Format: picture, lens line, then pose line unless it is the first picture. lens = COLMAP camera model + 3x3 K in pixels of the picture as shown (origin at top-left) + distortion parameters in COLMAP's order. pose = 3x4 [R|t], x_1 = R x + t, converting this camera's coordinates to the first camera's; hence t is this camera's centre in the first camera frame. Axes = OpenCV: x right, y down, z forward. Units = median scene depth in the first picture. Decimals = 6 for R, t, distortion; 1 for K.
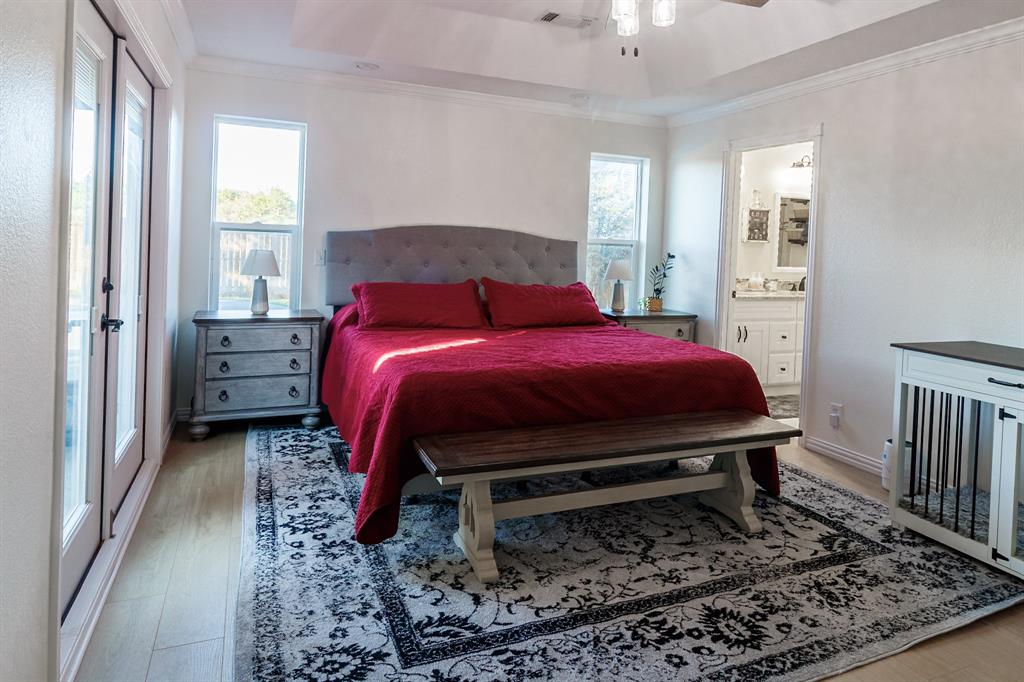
lens RADIAL K [[612.1, 0, 512.0], [0, 612.1, 341.0], [0, 0, 1]] dist [-0.001325, 0.000925]
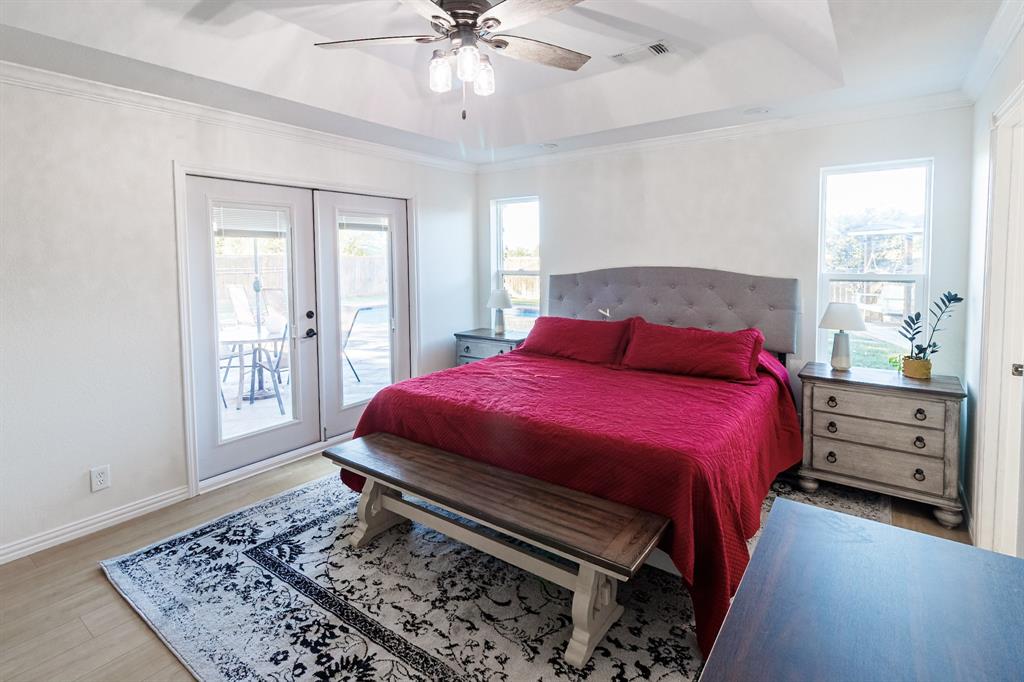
lens RADIAL K [[516.7, 0, 512.0], [0, 516.7, 341.0], [0, 0, 1]] dist [-0.002291, -0.001498]
pose [[0.518784, 0.090267, -0.850126, 1.114265], [-0.125044, 0.991727, 0.028995, -0.118968], [0.845711, 0.091261, 0.525780, 0.729875]]
